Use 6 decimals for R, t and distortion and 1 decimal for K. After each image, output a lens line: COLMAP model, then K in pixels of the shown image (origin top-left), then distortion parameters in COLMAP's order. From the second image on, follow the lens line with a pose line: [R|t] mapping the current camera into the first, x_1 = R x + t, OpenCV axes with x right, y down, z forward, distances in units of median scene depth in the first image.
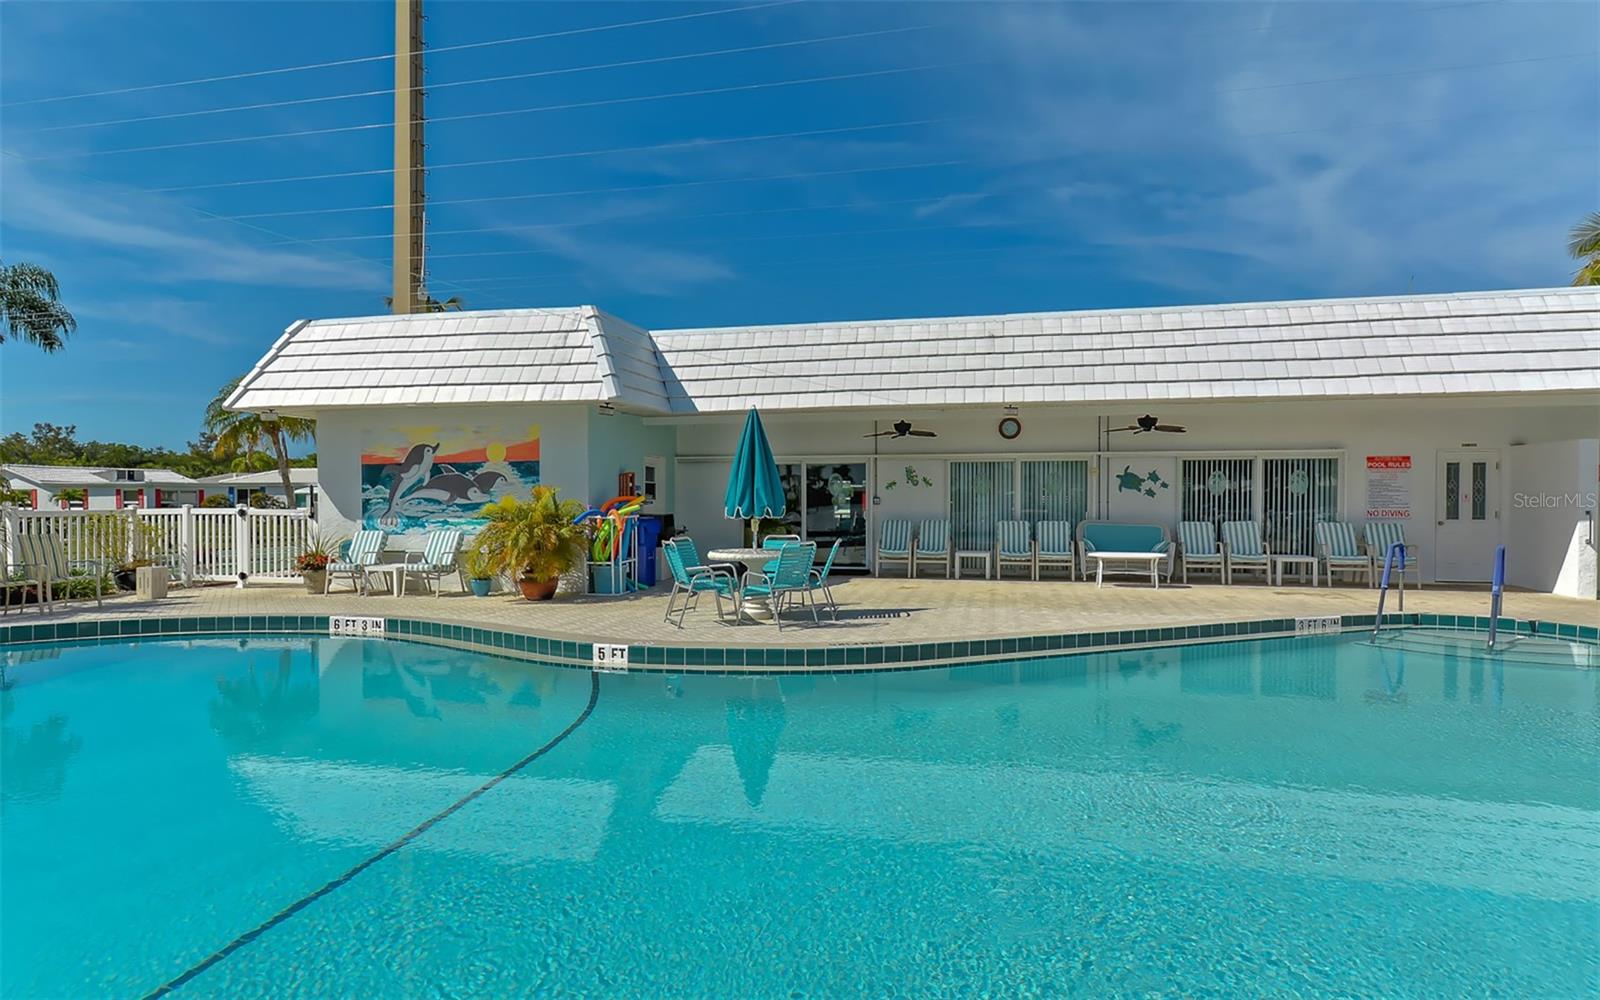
lens RADIAL K [[889.4, 0, 831.4], [0, 889.4, 508.1], [0, 0, 1]] dist [0.014928, -0.000392]
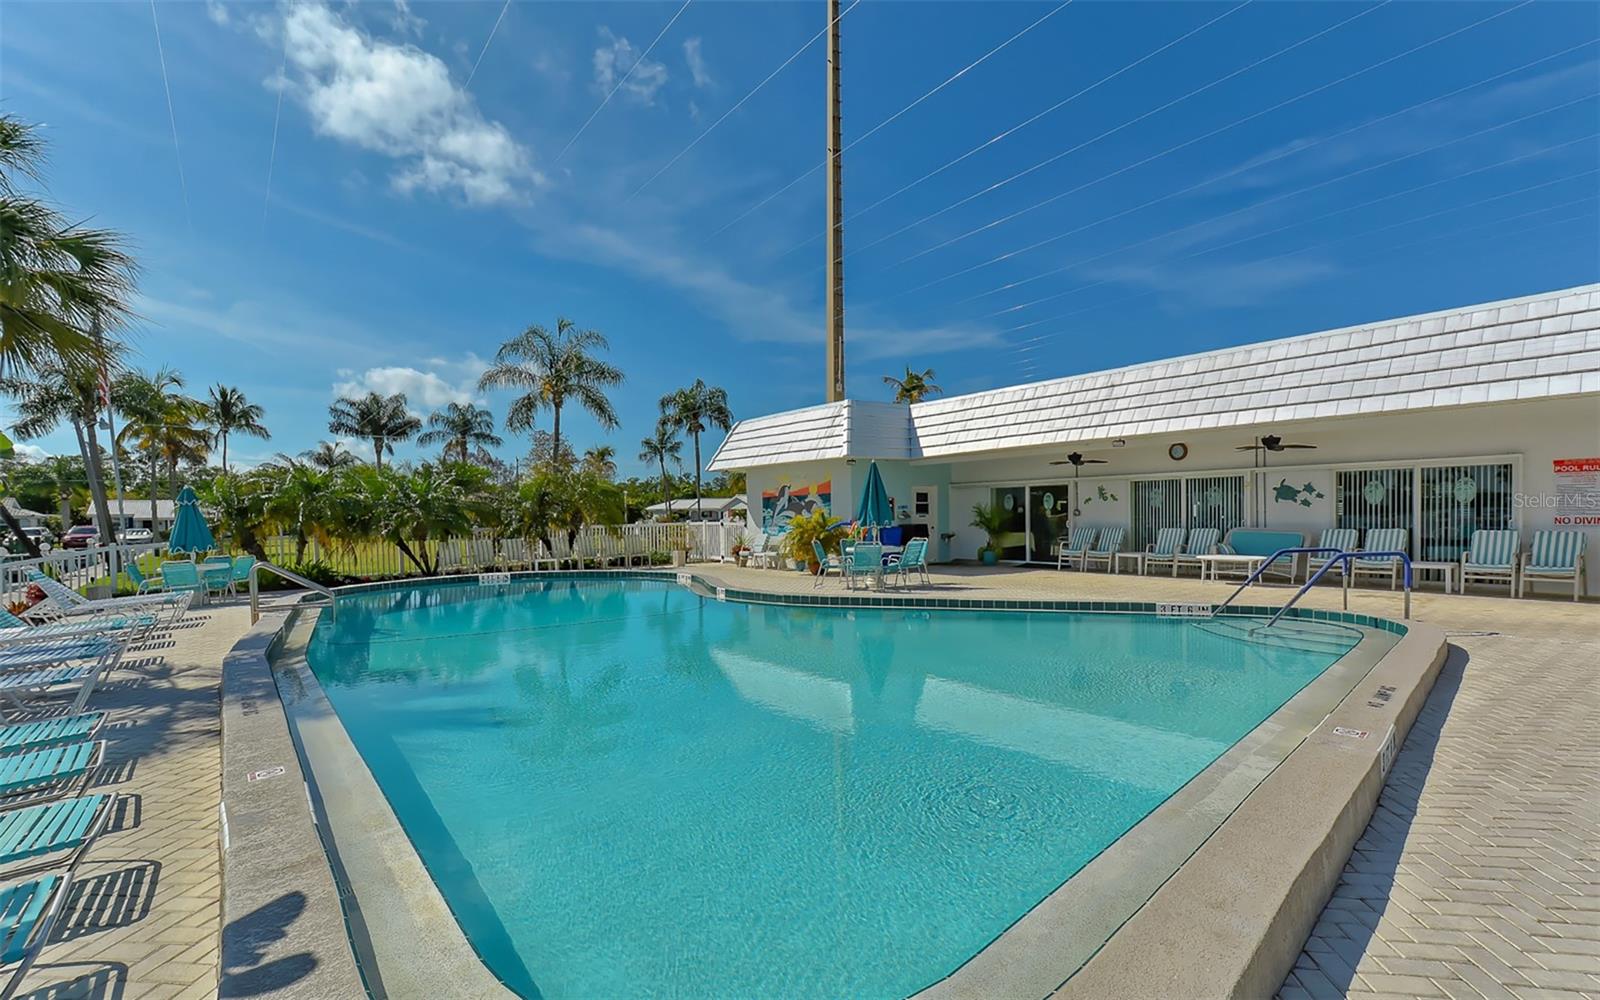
lens RADIAL K [[777.8, 0, 804.9], [0, 777.8, 523.0], [0, 0, 1]] dist [0.010636, -0.007689]
pose [[0.757412, -0.004769, -0.652920, 0.560582], [0.007319, 0.999973, 0.001186, 0.001909], [0.652896, -0.005677, 0.757426, -0.144385]]
